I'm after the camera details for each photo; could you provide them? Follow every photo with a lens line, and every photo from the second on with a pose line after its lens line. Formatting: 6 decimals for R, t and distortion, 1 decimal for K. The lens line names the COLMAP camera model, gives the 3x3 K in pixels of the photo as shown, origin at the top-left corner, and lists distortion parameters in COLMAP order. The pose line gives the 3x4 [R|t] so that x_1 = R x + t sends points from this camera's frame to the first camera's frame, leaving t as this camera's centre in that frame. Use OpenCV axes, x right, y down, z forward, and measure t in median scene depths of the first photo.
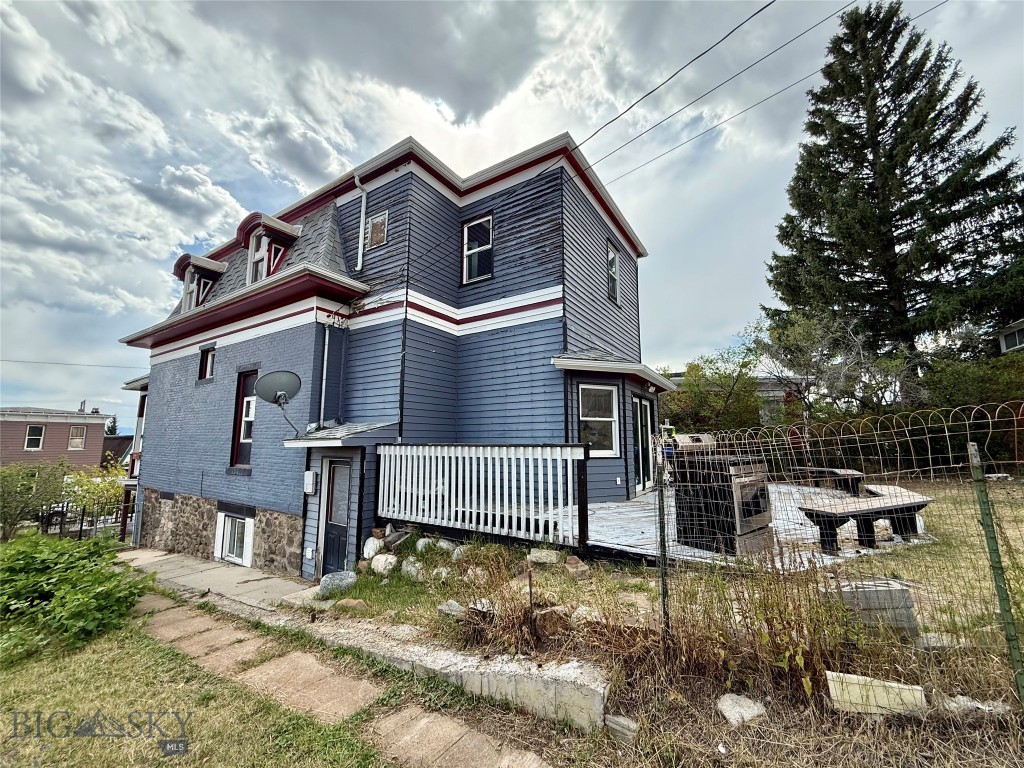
lens RADIAL K [[407.3, 0, 508.6], [0, 407.3, 385.8], [0, 0, 1]] dist [-0.000249, -0.000031]
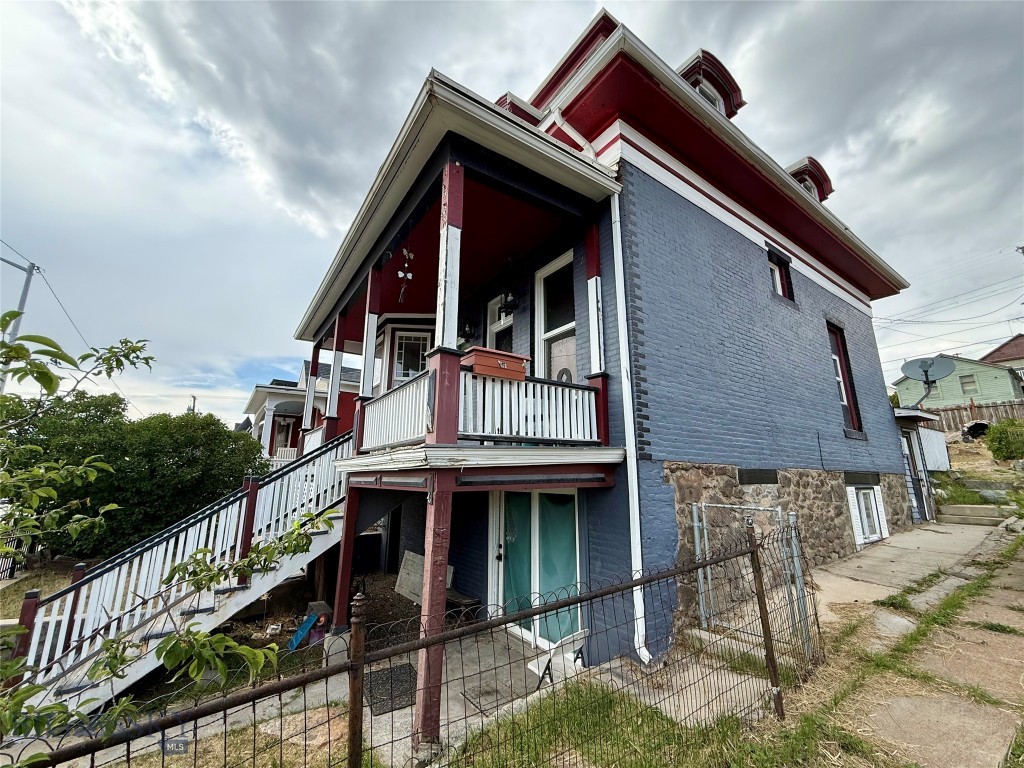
lens RADIAL K [[407.3, 0, 508.6], [0, 407.3, 385.8], [0, 0, 1]] dist [-0.000249, -0.000031]
pose [[0.394565, 0.211296, 0.894244, -1.942834], [-0.123752, 0.976555, -0.176142, 0.389821], [-0.910497, -0.041165, 0.411462, 1.463997]]
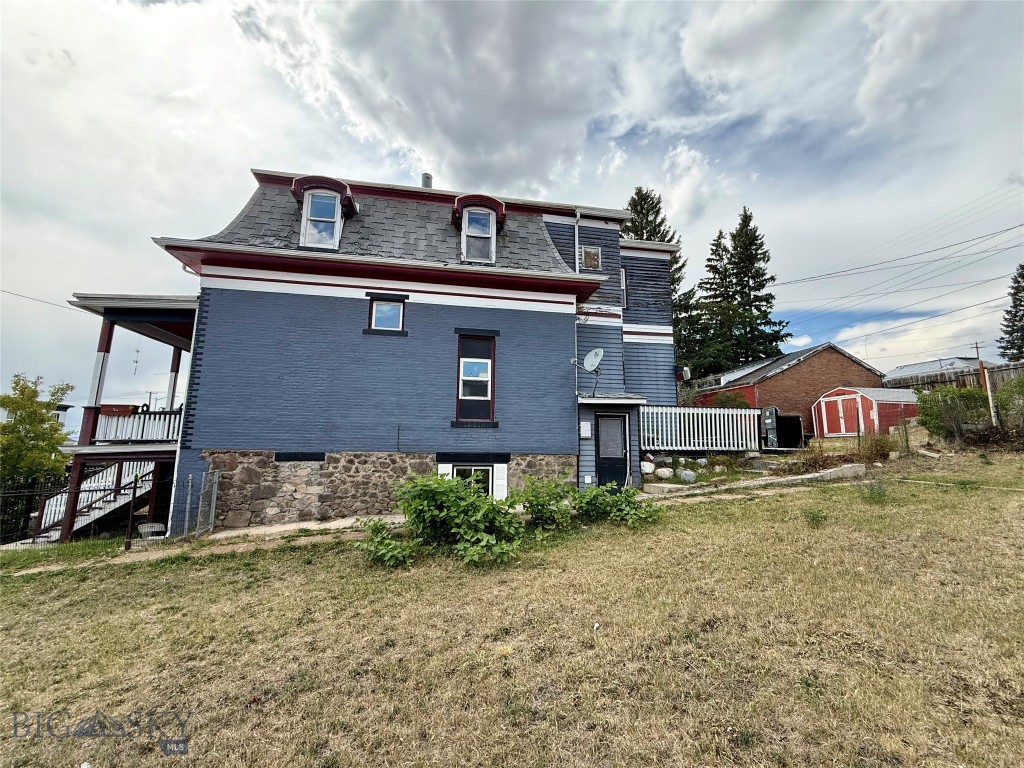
lens RADIAL K [[407.3, 0, 508.6], [0, 407.3, 385.8], [0, 0, 1]] dist [-0.000249, -0.000031]
pose [[0.734491, 0.111619, 0.669376, -1.493942], [-0.099658, 0.993428, -0.056302, 0.176512], [-0.671261, -0.025355, 0.740788, 0.136734]]
